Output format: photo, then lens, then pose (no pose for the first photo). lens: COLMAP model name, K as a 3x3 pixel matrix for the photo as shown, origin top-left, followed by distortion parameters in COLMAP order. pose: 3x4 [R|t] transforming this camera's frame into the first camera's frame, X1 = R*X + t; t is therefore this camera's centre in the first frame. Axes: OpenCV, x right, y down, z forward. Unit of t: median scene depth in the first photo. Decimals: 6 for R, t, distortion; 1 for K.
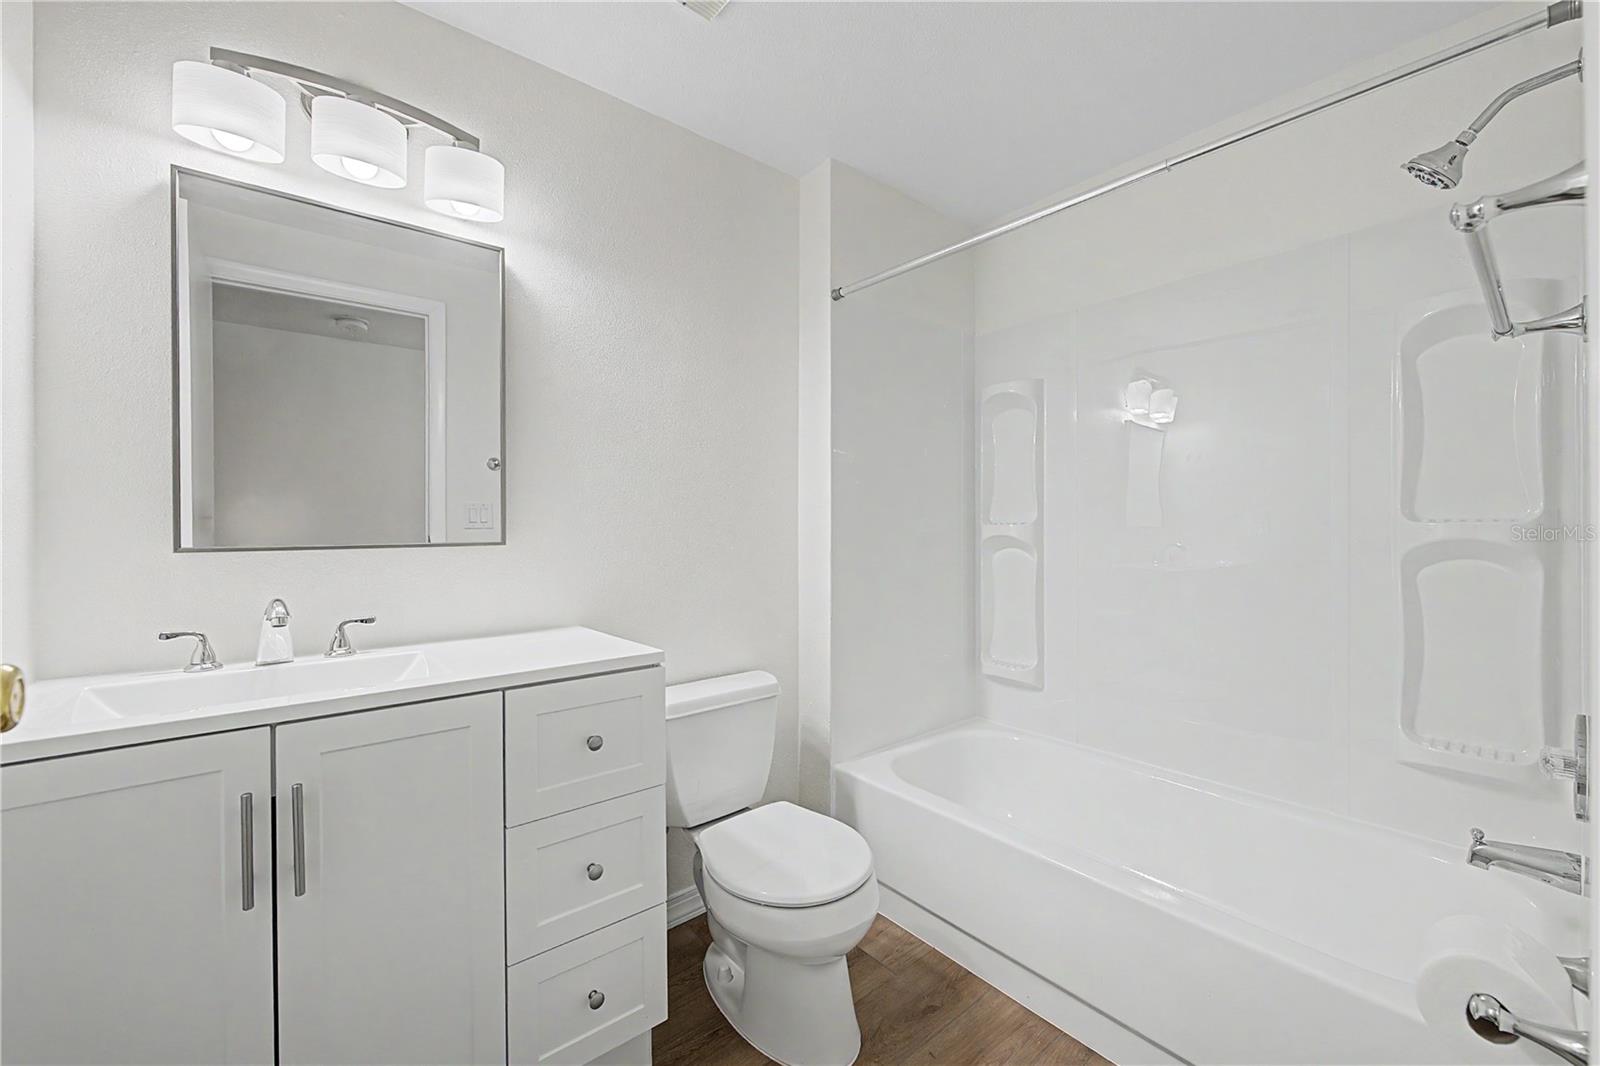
lens RADIAL K [[632.4, 0, 794.7], [0, 632.4, 518.9], [0, 0, 1]] dist [-0.001086, -0.001183]
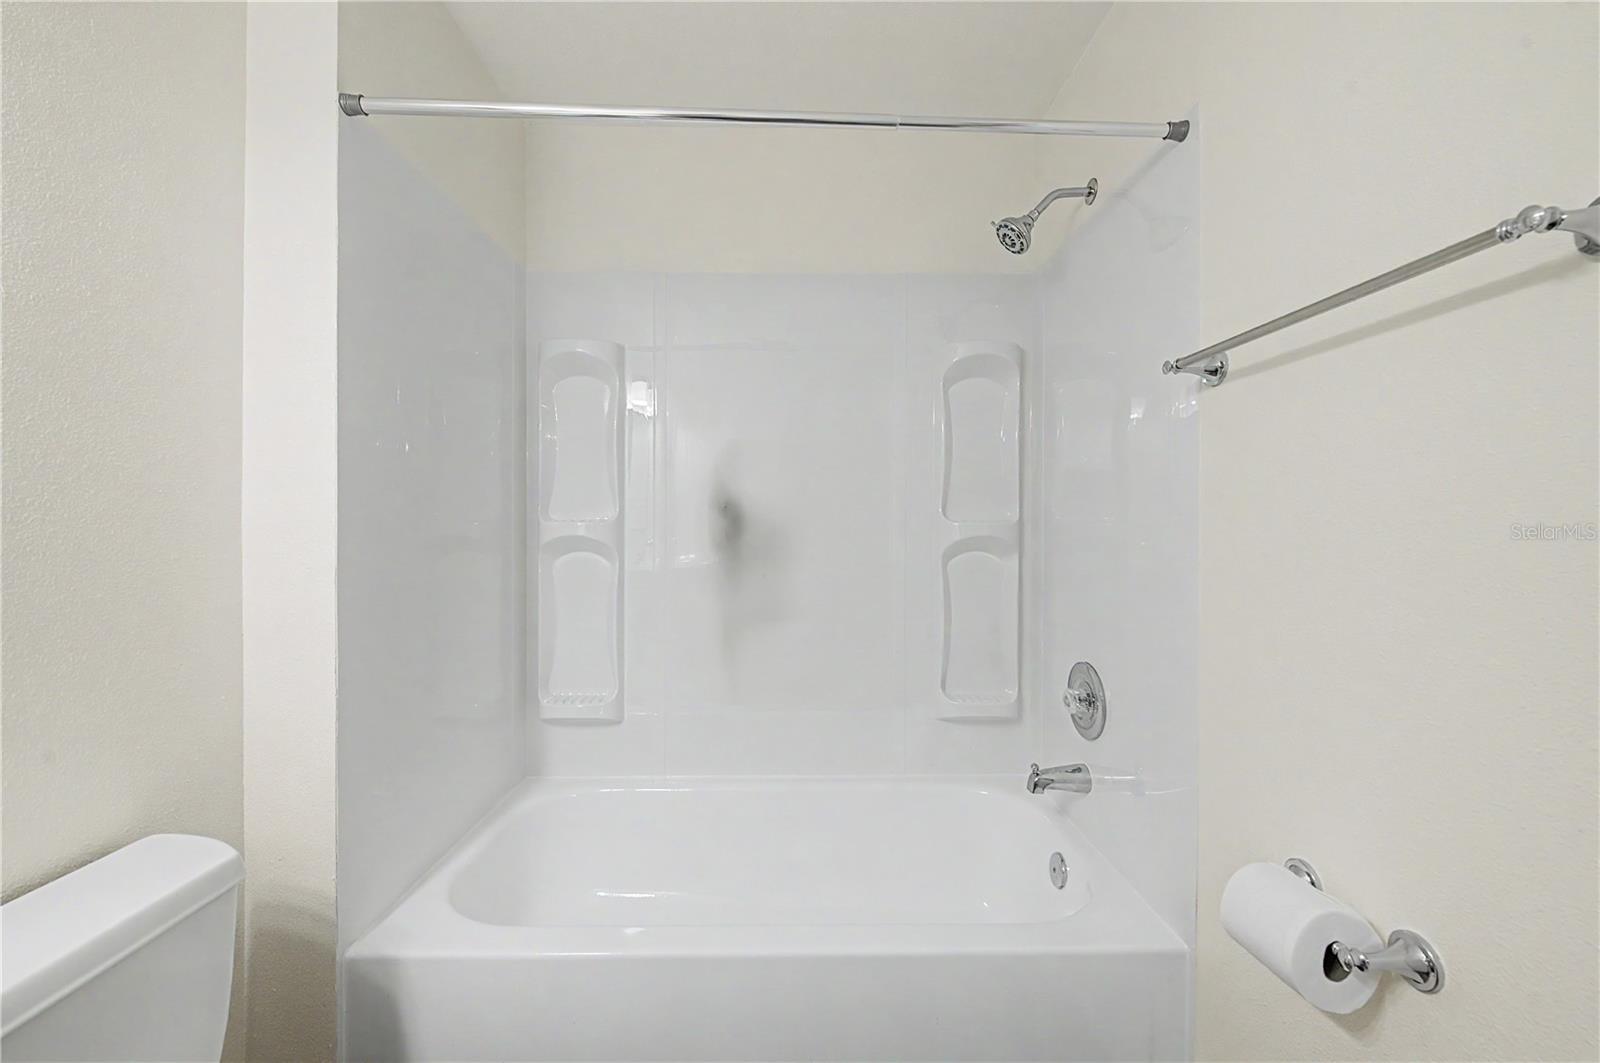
lens RADIAL K [[632.4, 0, 799.6], [0, 632.4, 524.8], [0, 0, 1]] dist [-0.001086, -0.001183]
pose [[0.619248, 0.005700, 0.785175, -0.119592], [-0.012503, 0.999918, 0.002602, 0.008230], [-0.785096, -0.011428, 0.619269, 0.330188]]
